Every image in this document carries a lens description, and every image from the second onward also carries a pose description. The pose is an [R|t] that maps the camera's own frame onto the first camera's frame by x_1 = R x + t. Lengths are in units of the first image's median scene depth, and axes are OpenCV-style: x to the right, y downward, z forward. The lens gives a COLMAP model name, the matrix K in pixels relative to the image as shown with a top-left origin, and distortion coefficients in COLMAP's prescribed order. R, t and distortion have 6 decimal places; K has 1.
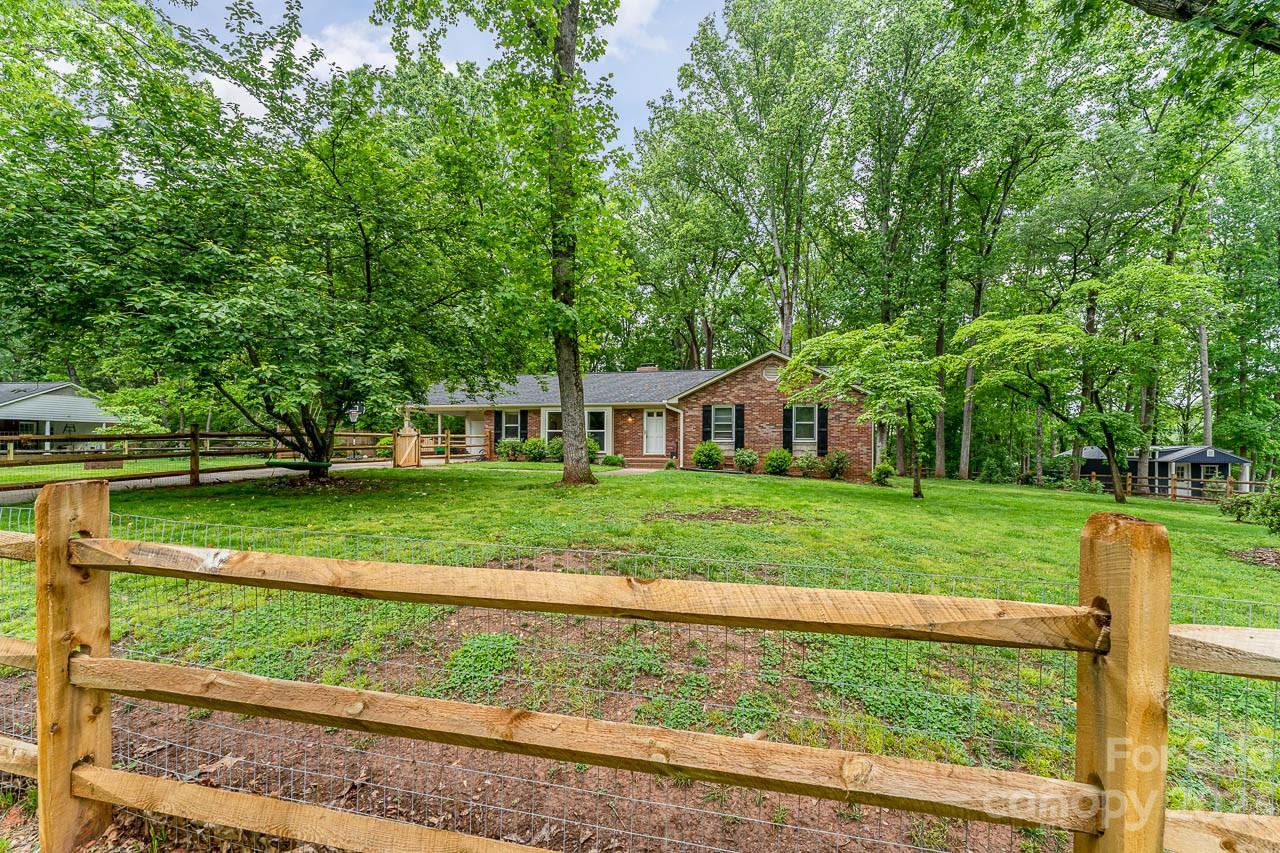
lens RADIAL K [[508.9, 0, 641.7], [0, 508.9, 443.1], [0, 0, 1]] dist [-0.000110, 0.000000]
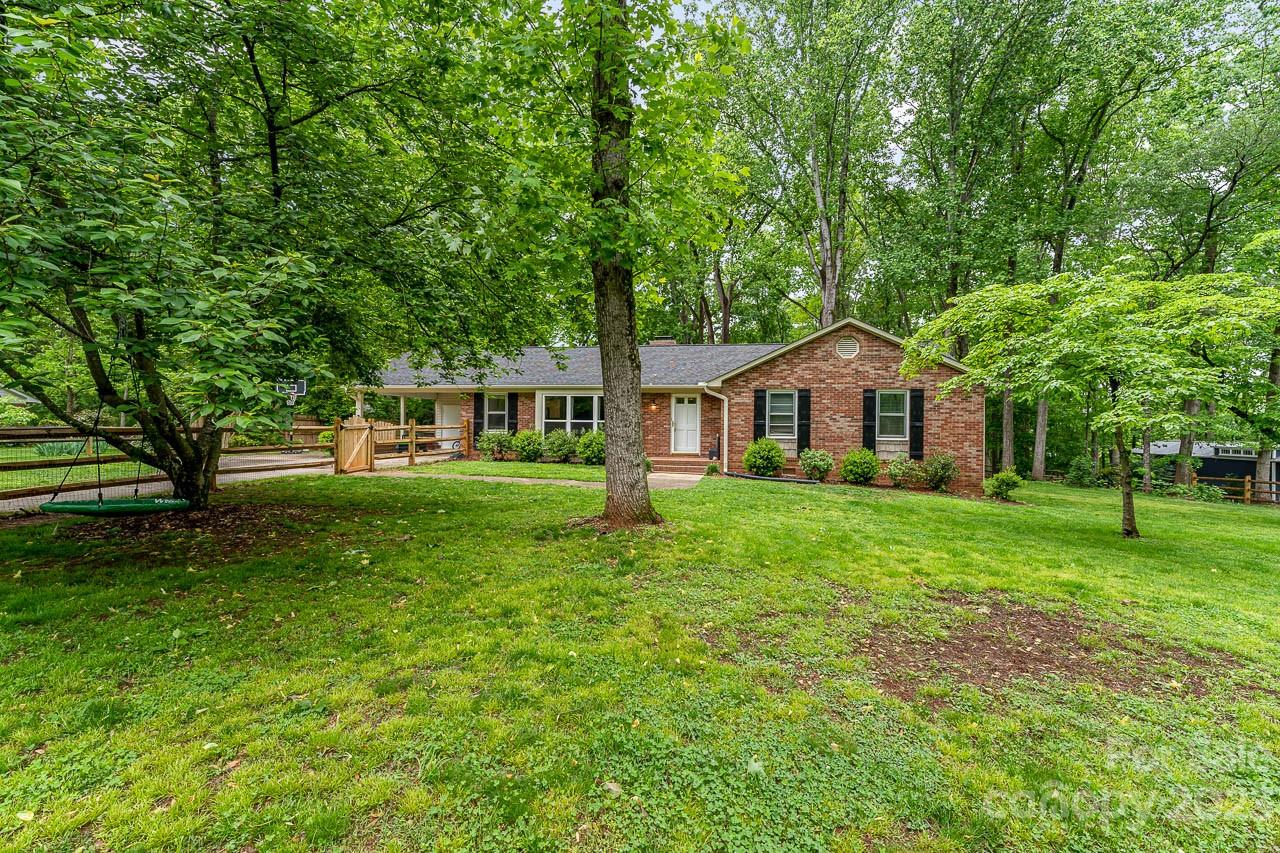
lens RADIAL K [[550.2, 0, 640.0], [0, 550.2, 426.5], [0, 0, 1]] dist [-0.001145, -0.000099]
pose [[0.999593, 0.008290, 0.027300, -0.071719], [-0.008292, 0.999966, -0.000038, -0.018689], [-0.027299, -0.000188, 0.999627, 0.190679]]
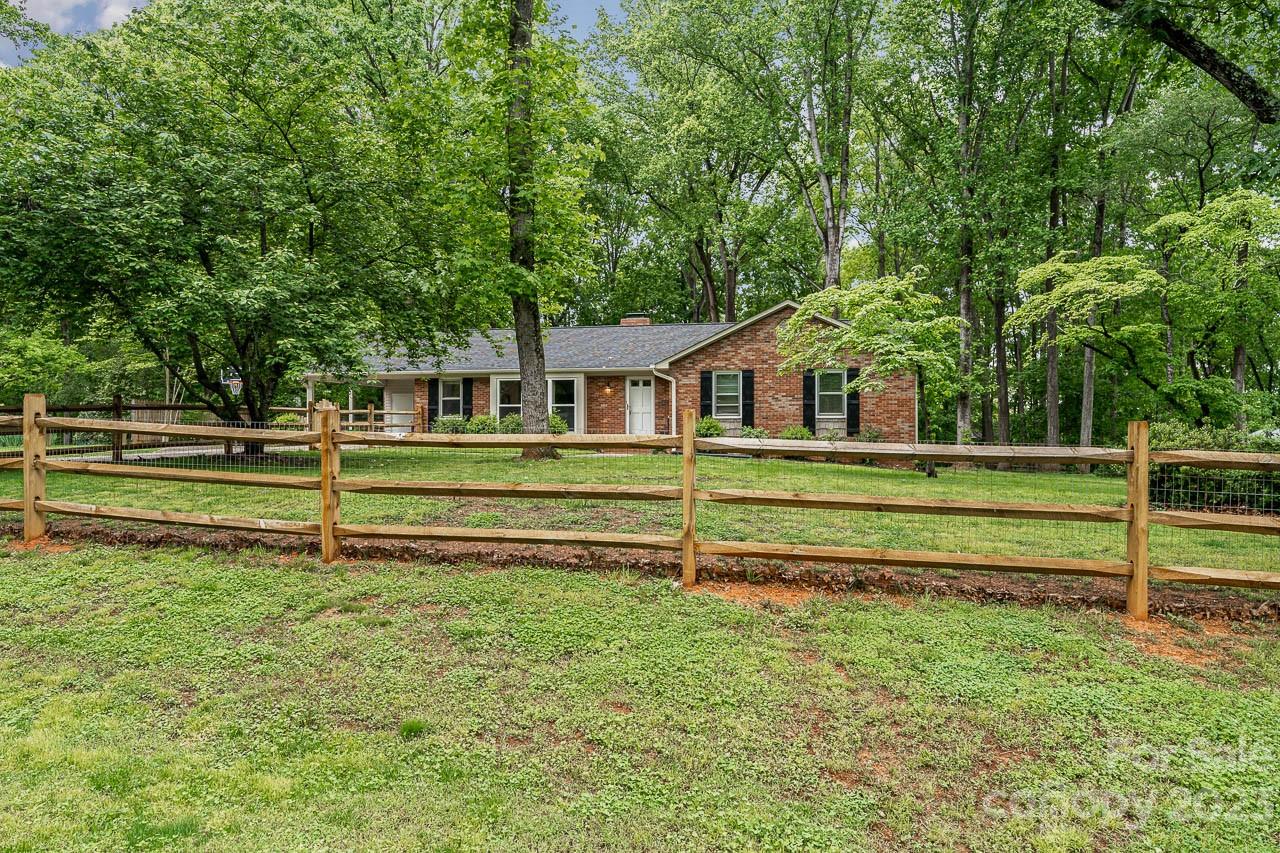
lens RADIAL K [[832.6, 0, 640.0], [0, 832.6, 426.5], [0, 0, 1]] dist [-0.002018, -0.000692]
pose [[0.999978, -0.003573, -0.005561, 0.034629], [0.003543, 0.999979, -0.005418, 0.016058], [0.005581, 0.005399, 0.999970, -0.264353]]
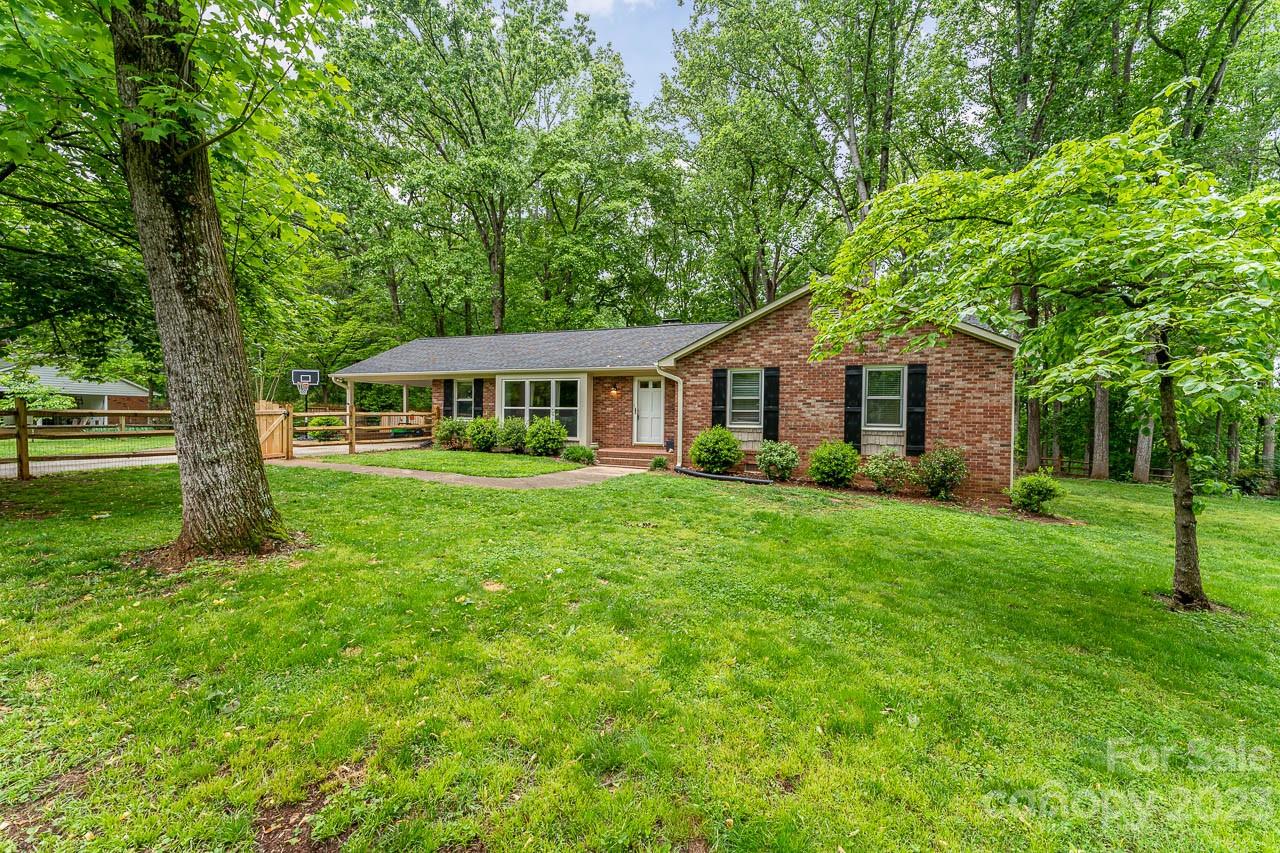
lens RADIAL K [[506.9, 0, 640.0], [0, 506.9, 426.5], [0, 0, 1]] dist [0.000208, -0.000219]
pose [[0.986438, 0.012846, -0.163633, 0.134916], [-0.010236, 0.999807, 0.016785, -0.013320], [0.163817, -0.014882, 0.986378, 0.365512]]
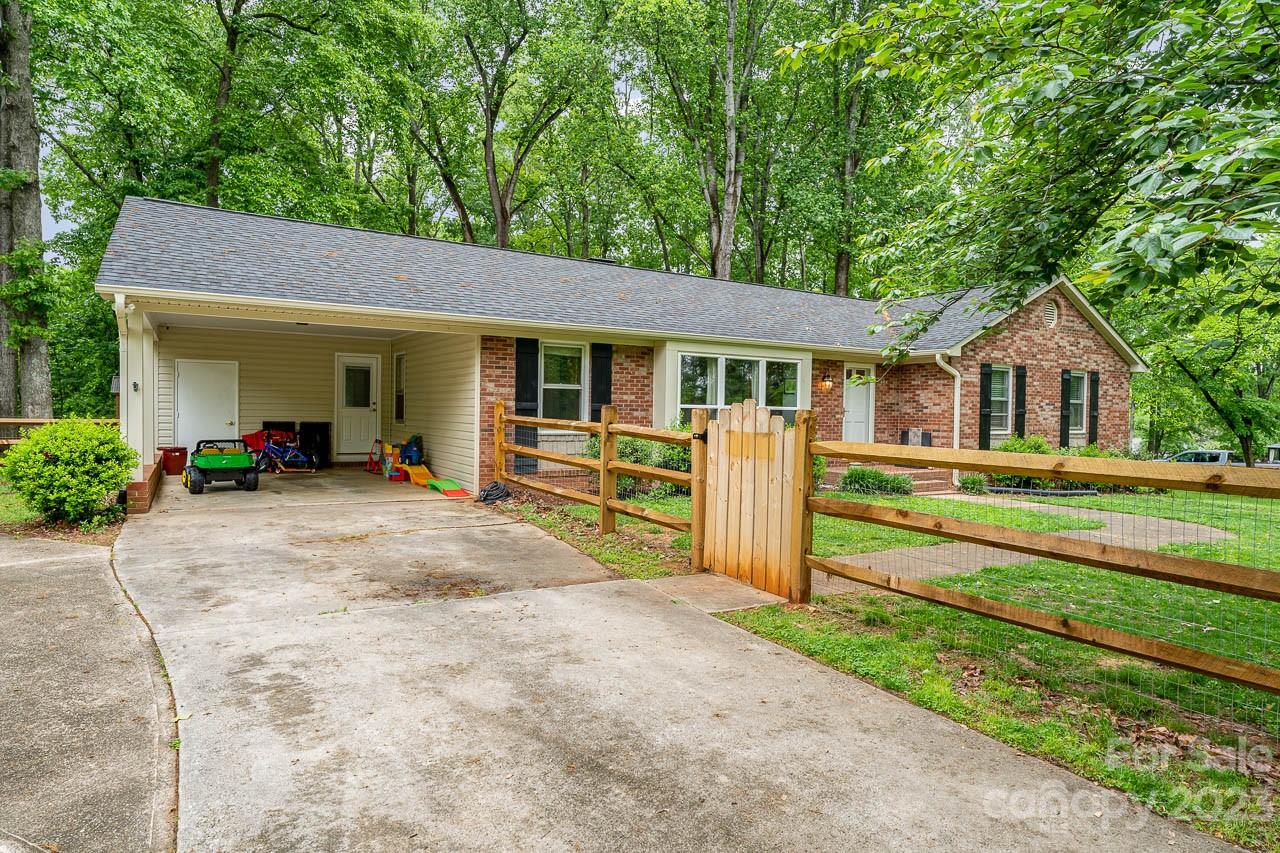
lens RADIAL K [[715.7, 0, 640.0], [0, 715.7, 426.5], [0, 0, 1]] dist [0.001064, 0.000623]
pose [[0.717585, -0.008697, 0.696417, -0.637128], [-0.012415, 0.999603, 0.025276, -0.024814], [-0.696360, -0.026784, 0.717192, 0.722465]]
